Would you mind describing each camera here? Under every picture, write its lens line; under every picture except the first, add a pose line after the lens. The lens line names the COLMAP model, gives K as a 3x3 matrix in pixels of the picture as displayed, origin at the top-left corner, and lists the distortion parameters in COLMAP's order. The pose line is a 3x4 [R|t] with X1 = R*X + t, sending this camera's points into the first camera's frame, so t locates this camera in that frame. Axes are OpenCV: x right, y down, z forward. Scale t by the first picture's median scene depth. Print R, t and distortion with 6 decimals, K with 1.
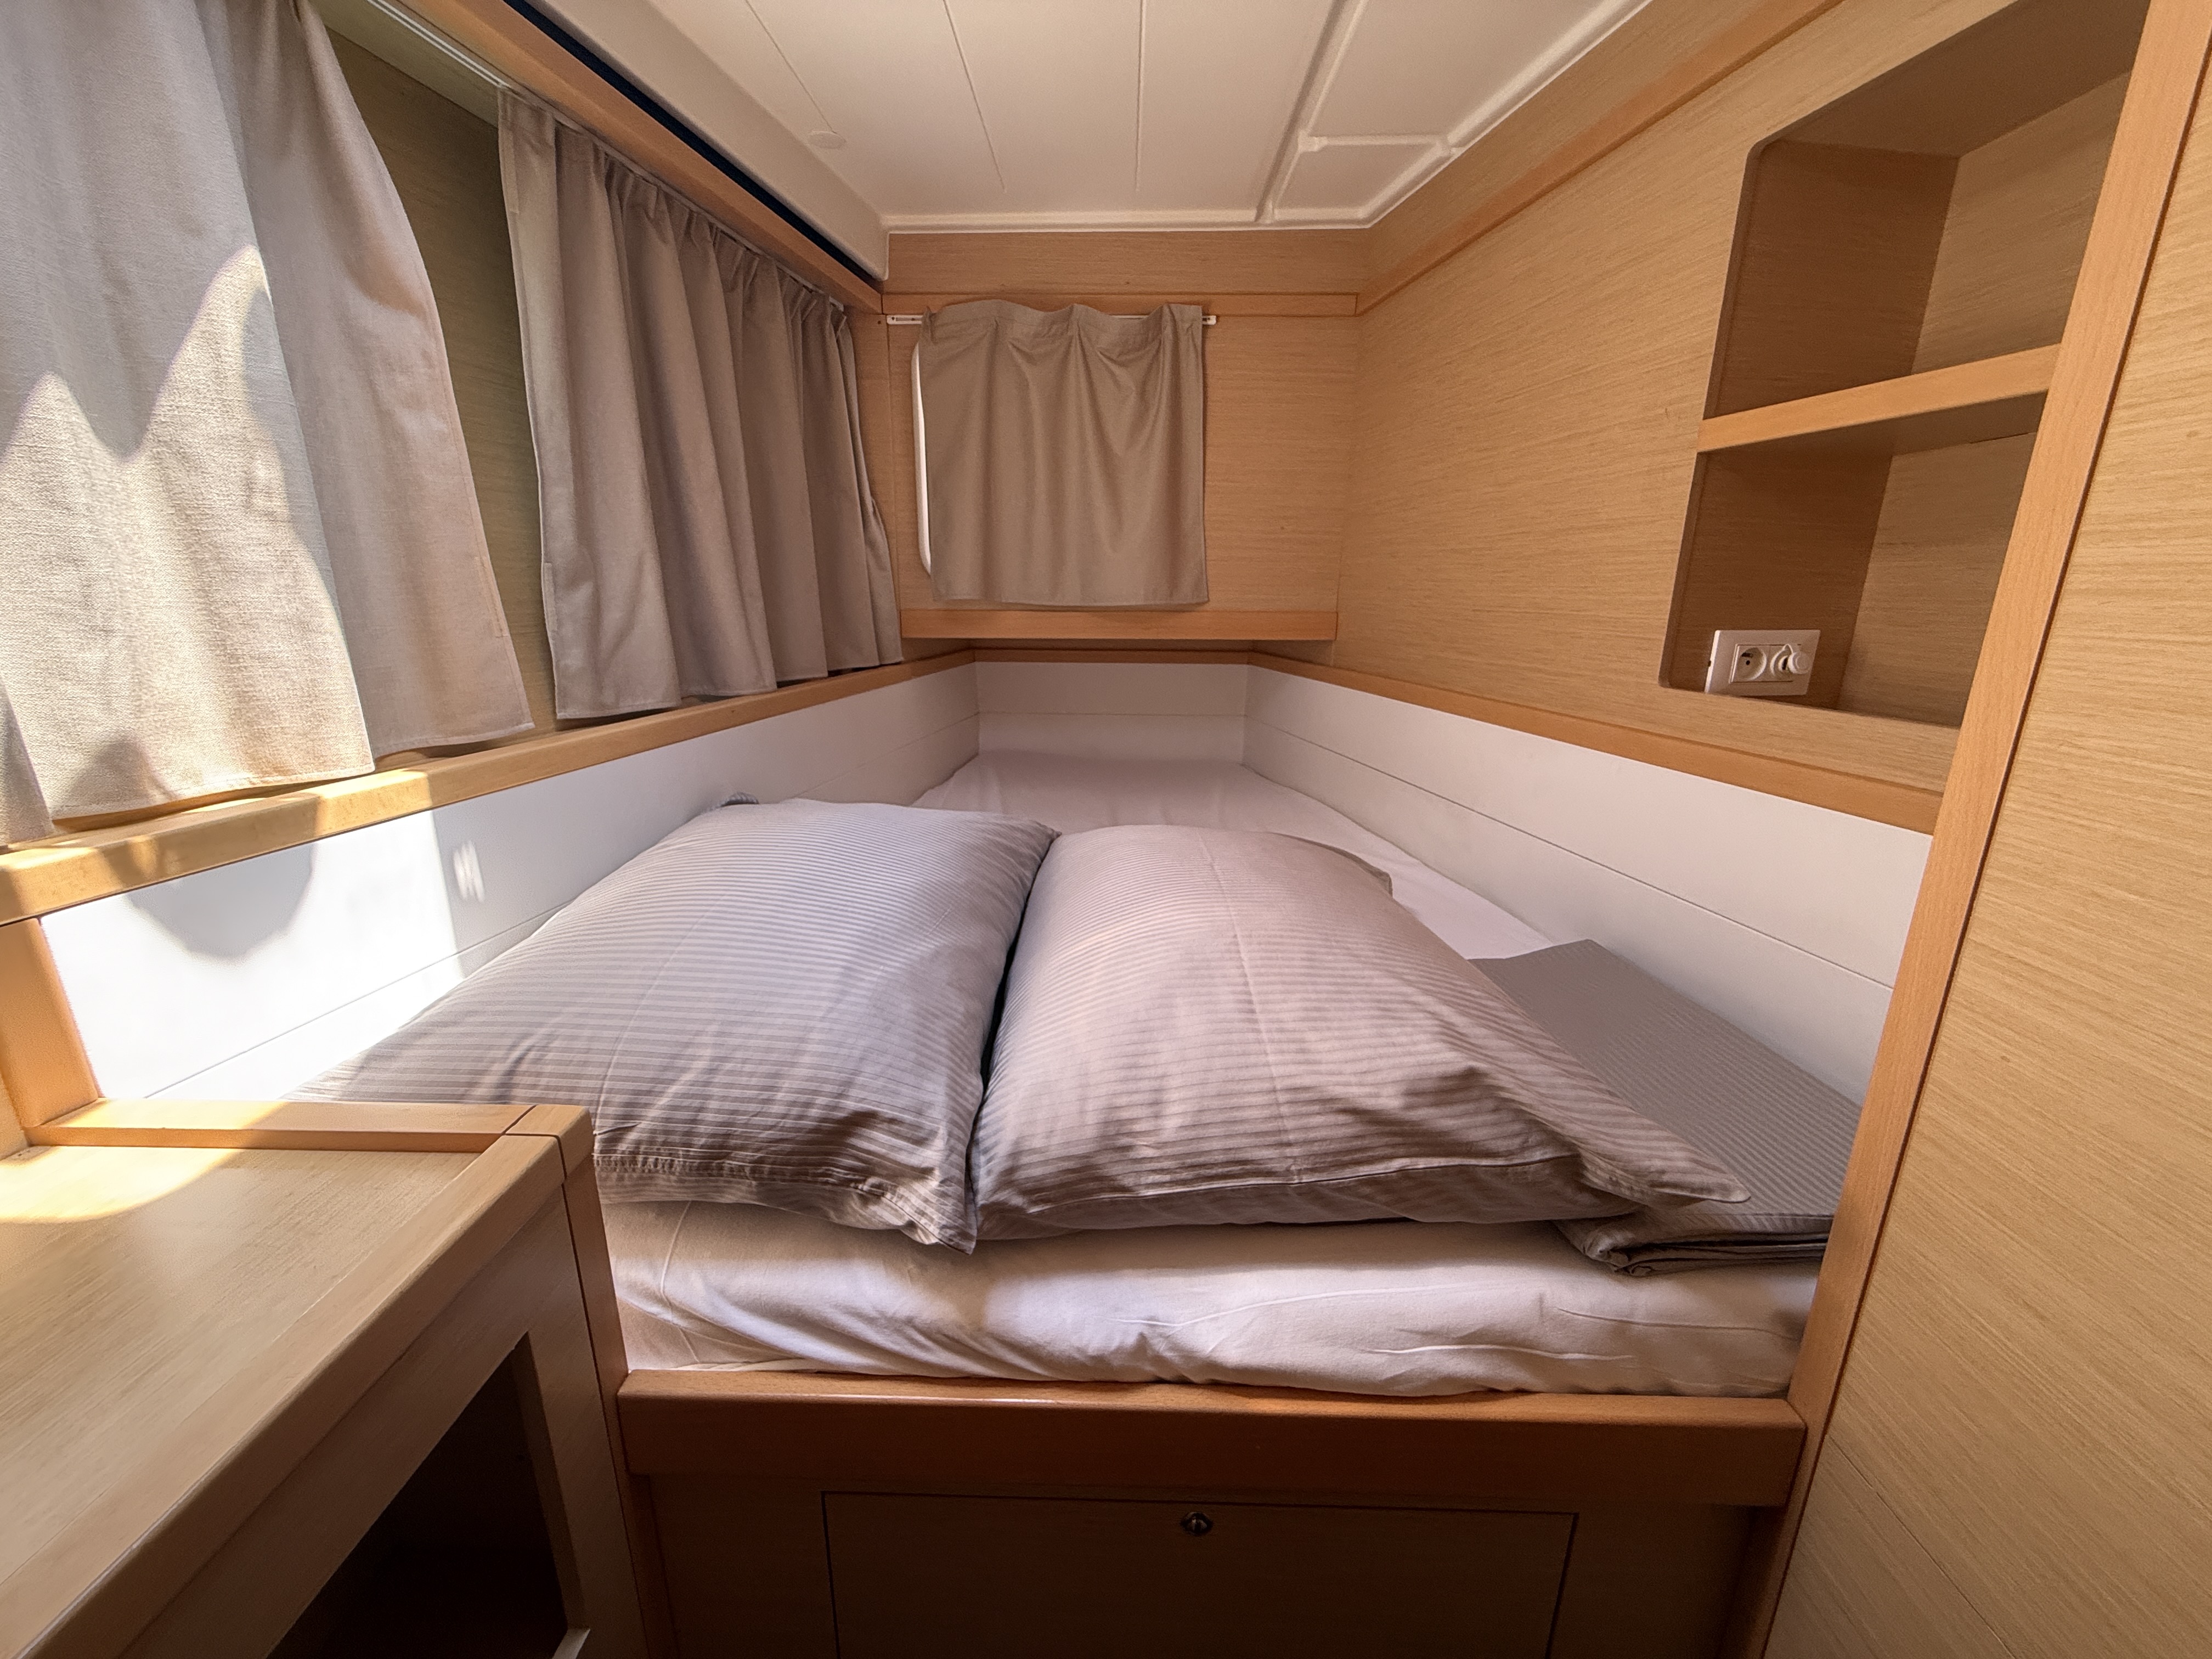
lens RADIAL K [[888.5, 0, 1105.3], [0, 888.5, 830.4], [0, 0, 1]] dist [0.002017, 0.000138]
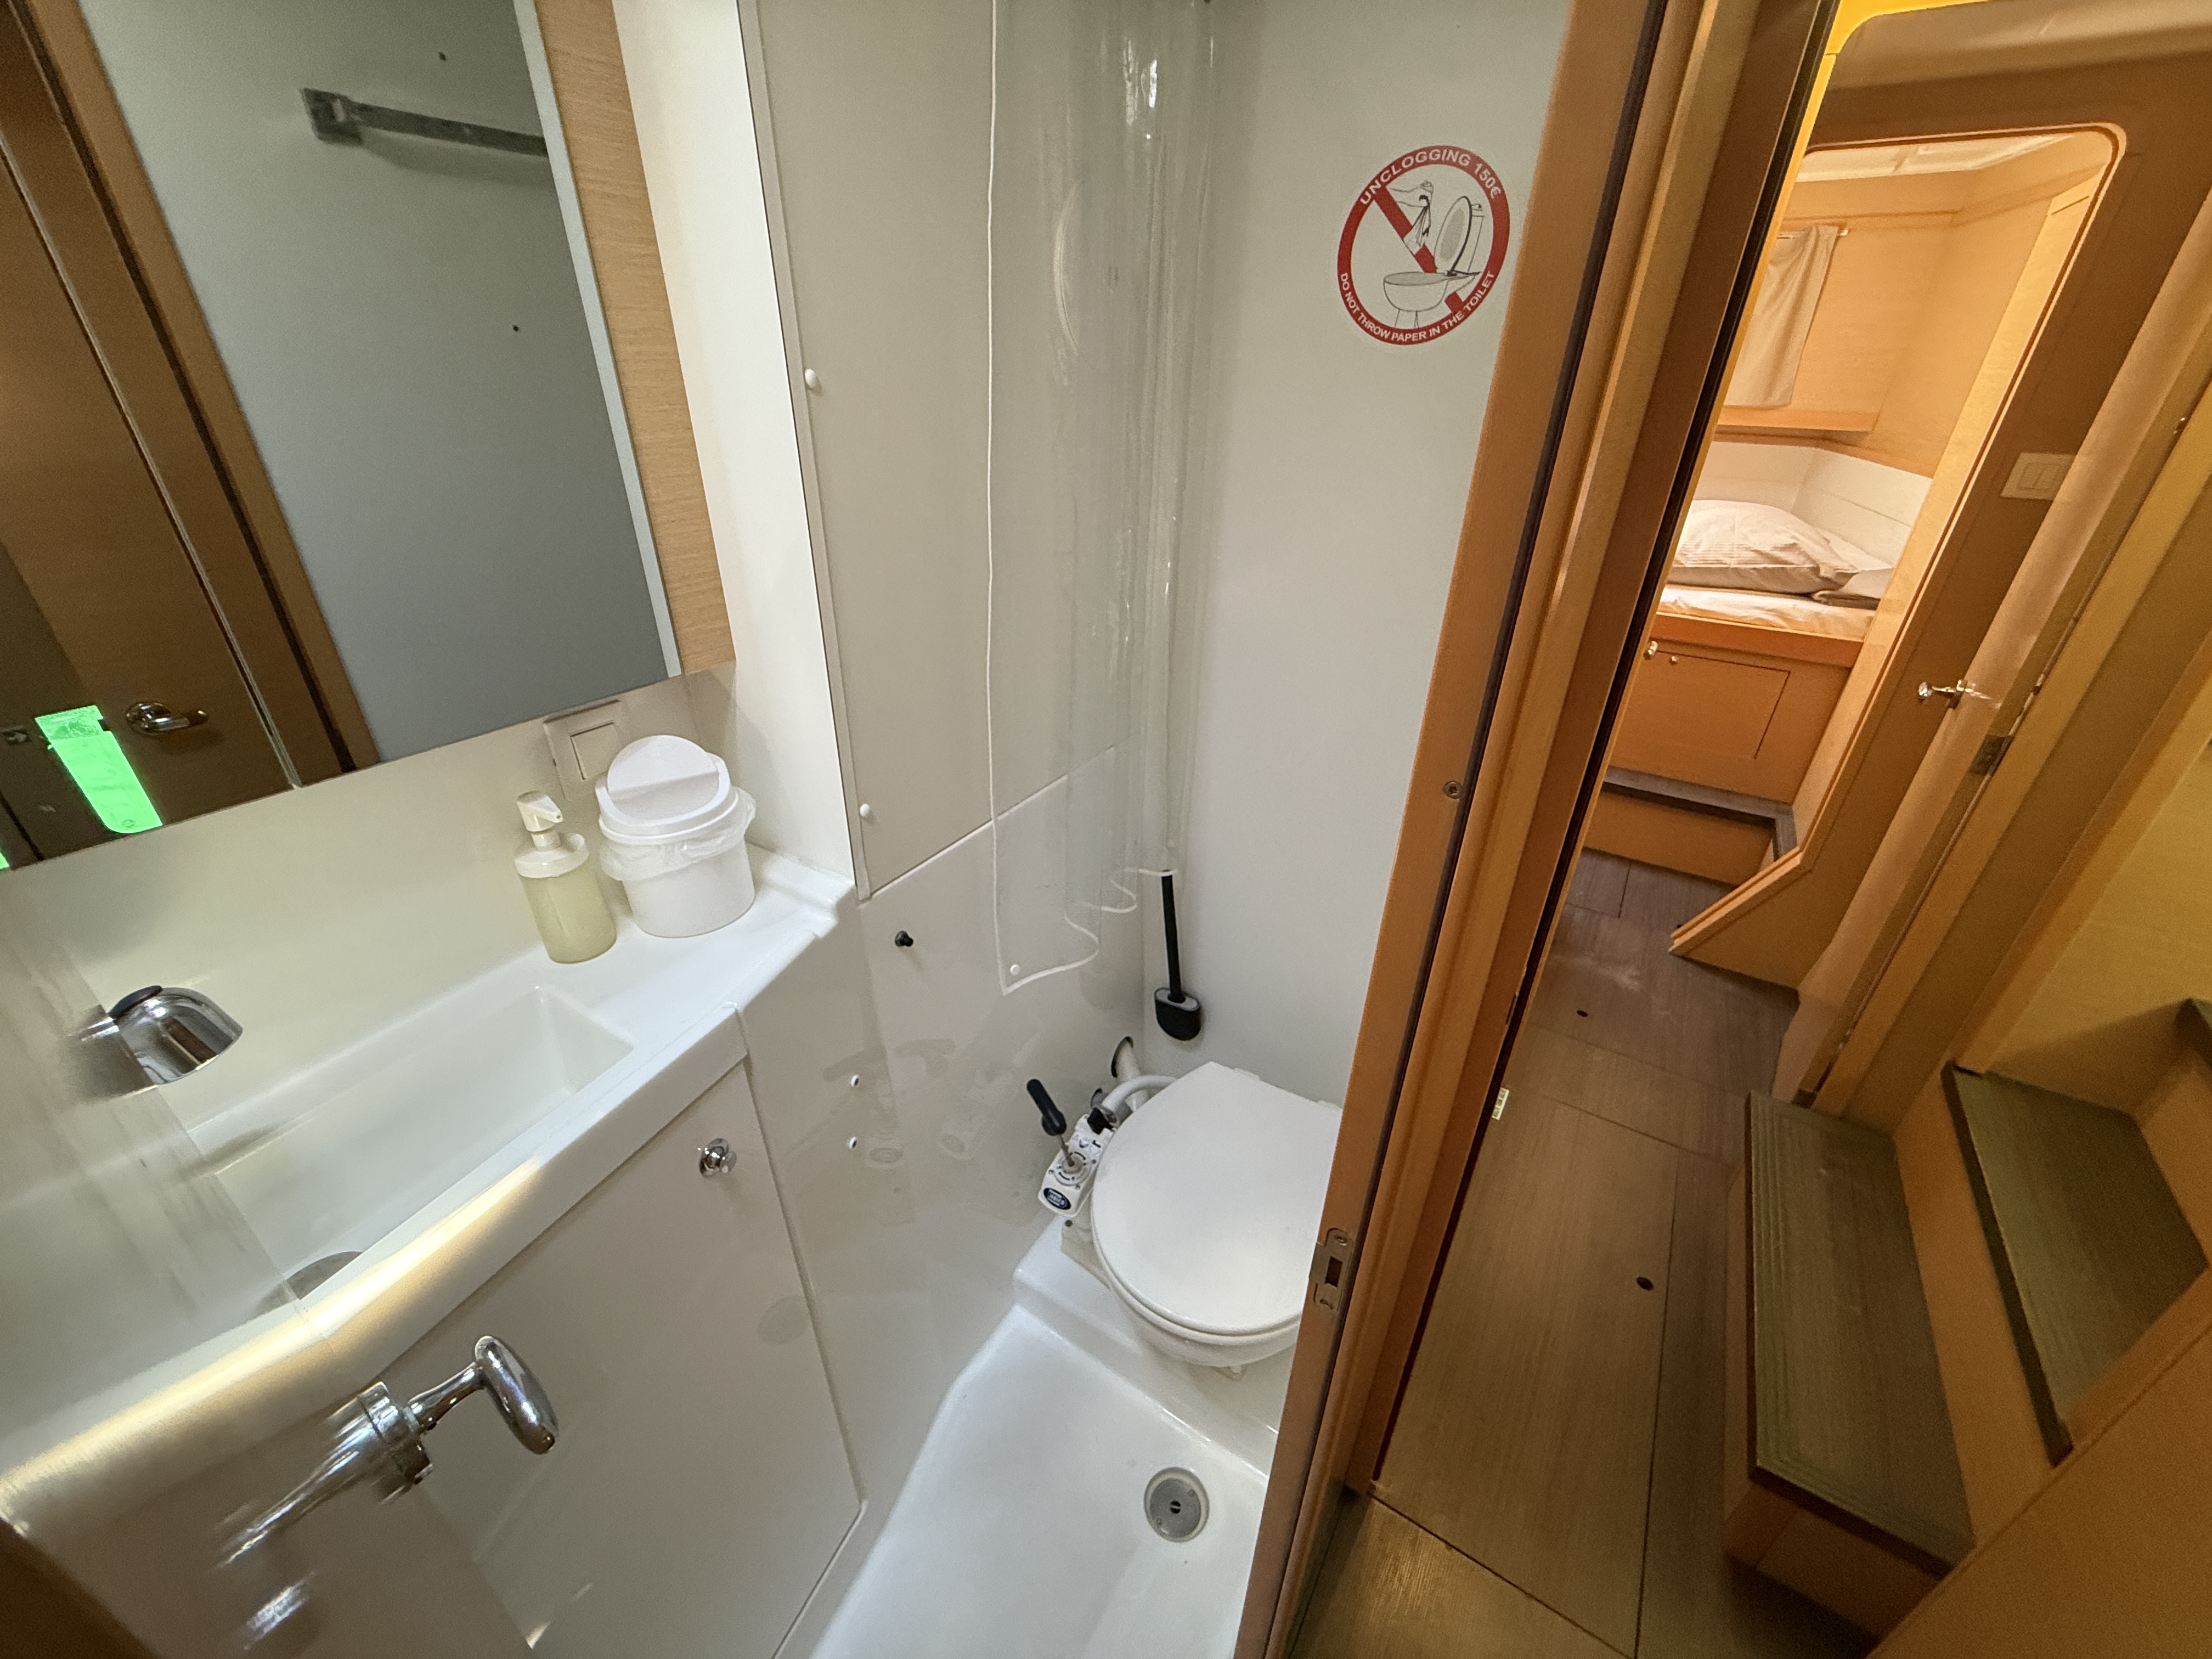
lens RADIAL K [[888.5, 0, 1111.2], [0, 888.5, 806.3], [0, 0, 1]] dist [0.002017, 0.000138]
pose [[0.852822, 0.251063, -0.457889, -0.024589], [-0.153087, 0.958518, 0.240434, 0.307084], [0.499259, -0.134950, 0.855879, -1.375869]]
